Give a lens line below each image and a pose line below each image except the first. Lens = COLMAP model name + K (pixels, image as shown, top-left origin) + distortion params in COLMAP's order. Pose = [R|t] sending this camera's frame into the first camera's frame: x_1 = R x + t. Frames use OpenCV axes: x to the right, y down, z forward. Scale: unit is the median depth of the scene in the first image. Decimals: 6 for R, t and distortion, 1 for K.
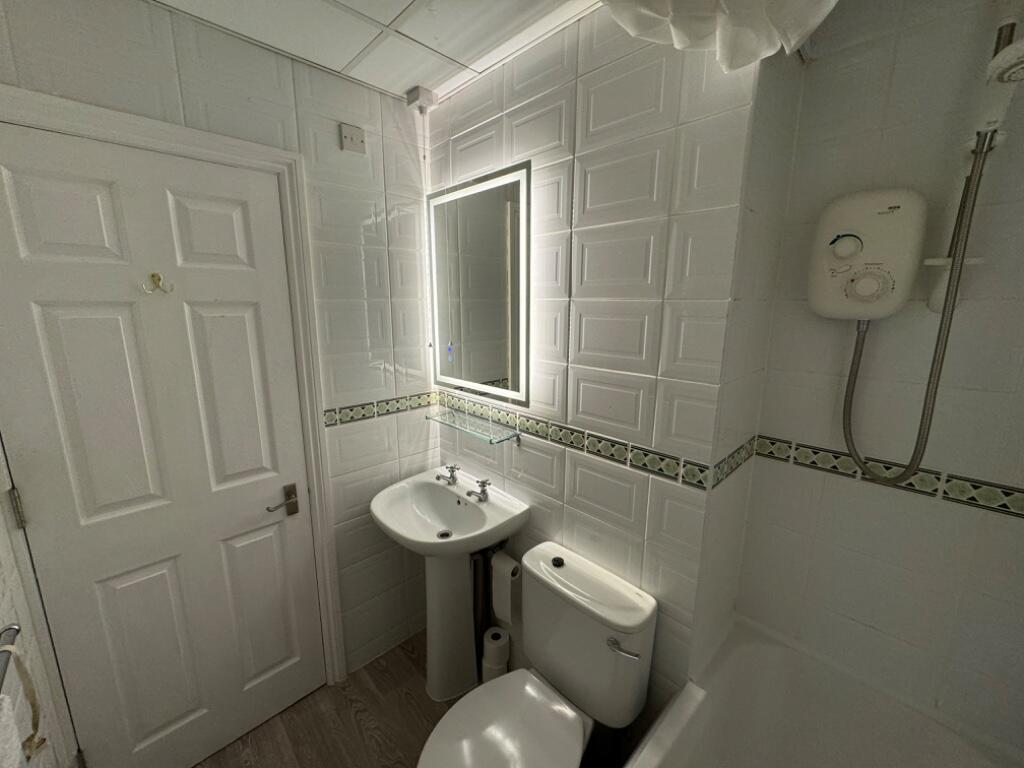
lens RADIAL K [[406.8, 0, 515.3], [0, 406.8, 387.9], [0, 0, 1]] dist [-0.000919, -0.000599]
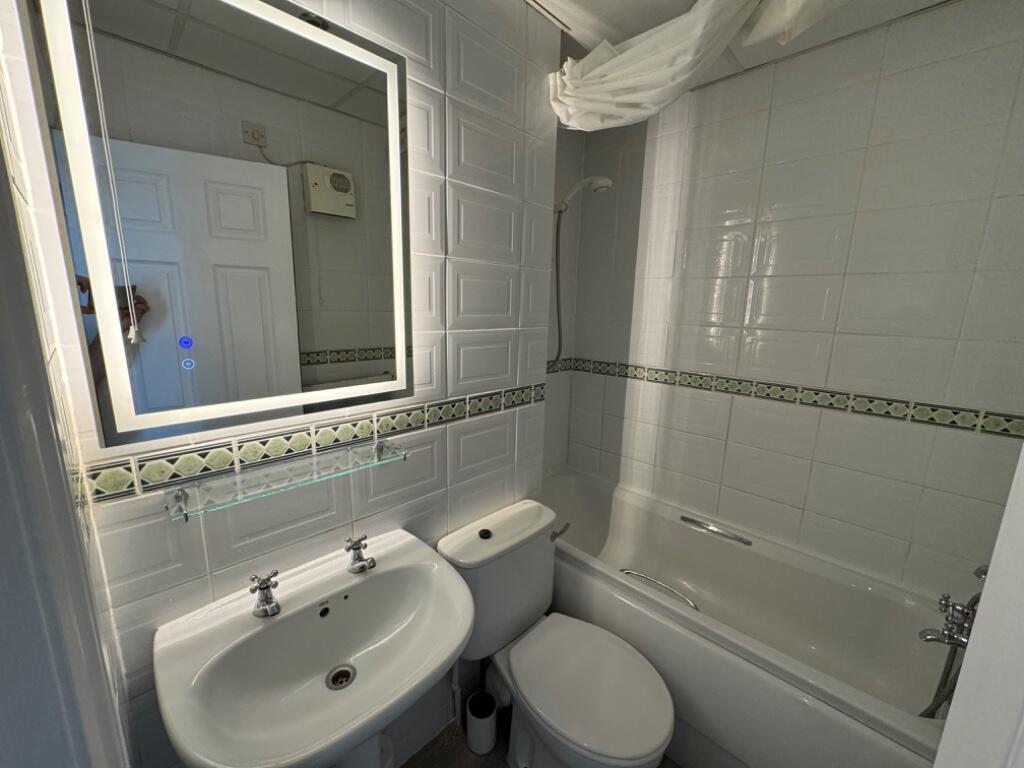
lens RADIAL K [[406.8, 0, 515.6], [0, 406.8, 381.3], [0, 0, 1]] dist [-0.000919, -0.000599]
pose [[-0.025039, -0.204775, 0.978489, -0.775355], [0.172492, 0.963230, 0.205996, -0.109939], [-0.984693, 0.173939, 0.011204, 0.860446]]
